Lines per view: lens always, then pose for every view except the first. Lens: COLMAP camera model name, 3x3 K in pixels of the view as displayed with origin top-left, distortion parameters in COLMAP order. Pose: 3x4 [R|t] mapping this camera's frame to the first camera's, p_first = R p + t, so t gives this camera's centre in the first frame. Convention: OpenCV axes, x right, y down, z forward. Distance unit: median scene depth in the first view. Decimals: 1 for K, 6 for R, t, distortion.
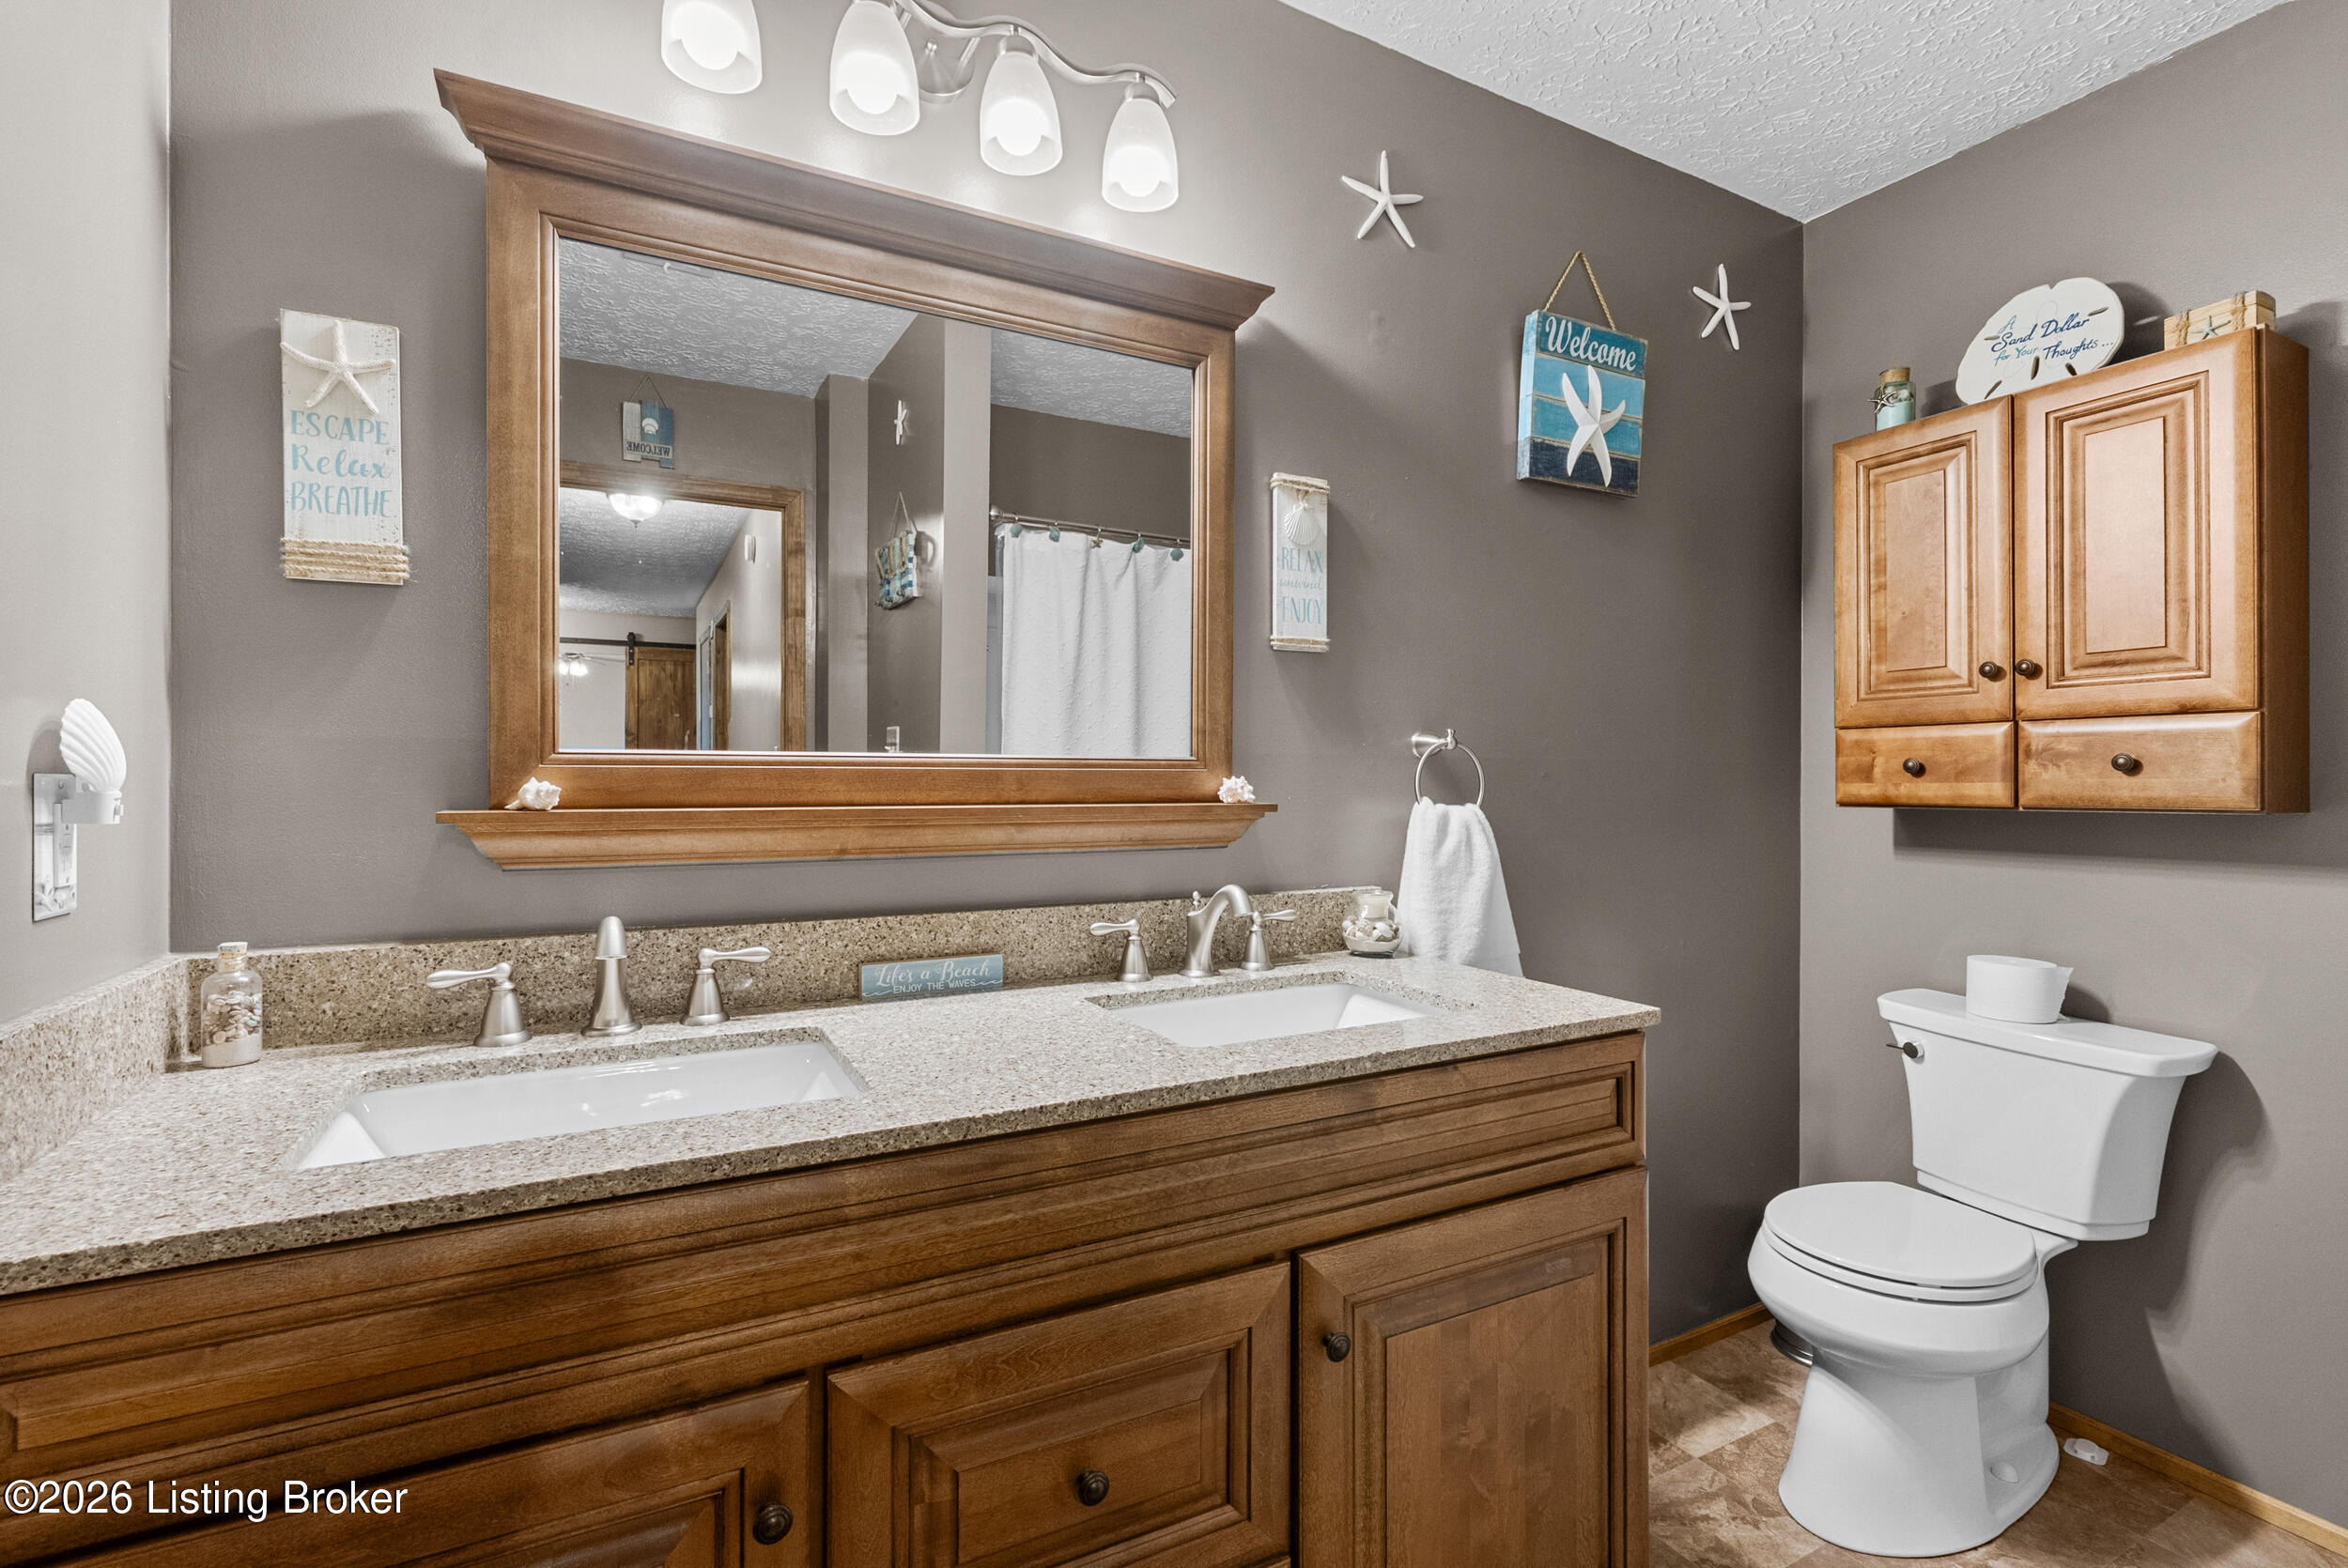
lens RADIAL K [[1058.8, 0, 1192.1], [0, 1058.8, 778.3], [0, 0, 1]] dist [-0.003411, 0.002326]
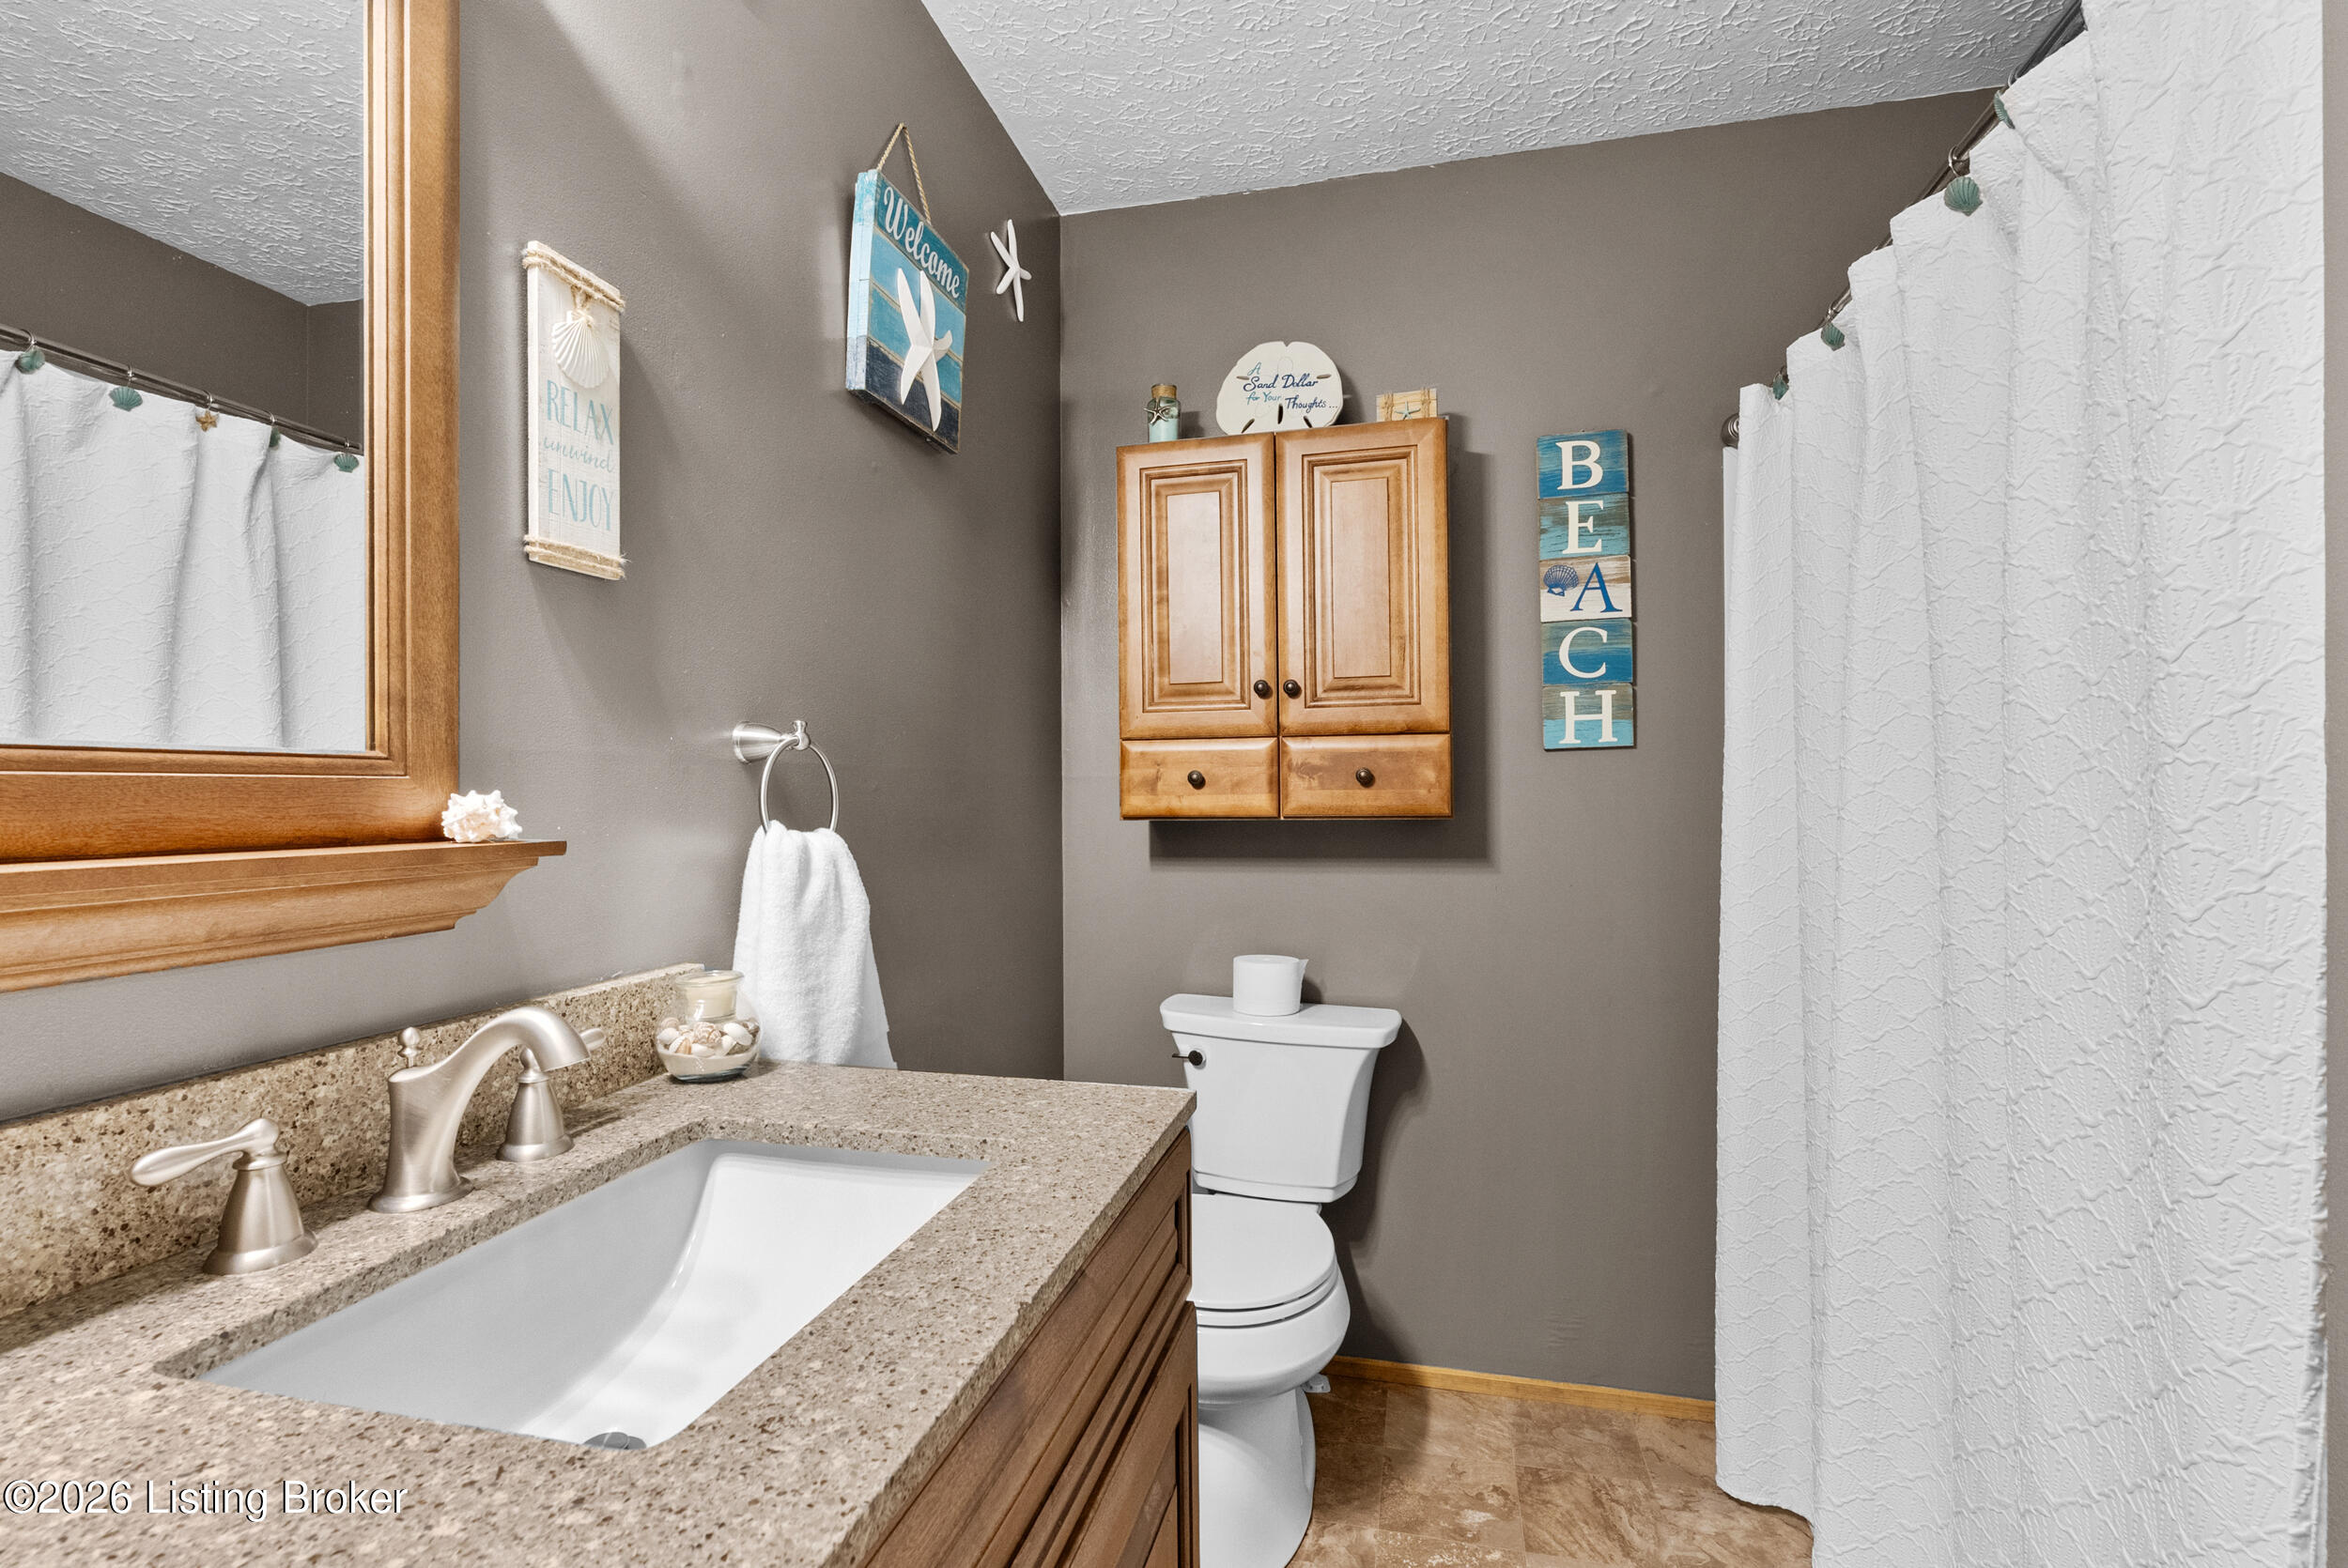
lens RADIAL K [[1058.8, 0, 1144.3], [0, 1058.8, 798.1], [0, 0, 1]] dist [-0.003411, 0.002326]
pose [[0.676468, -0.008672, 0.736421, -0.112703], [0.004849, 0.999961, 0.007321, -0.000188], [-0.736456, -0.001381, 0.676484, 0.385369]]
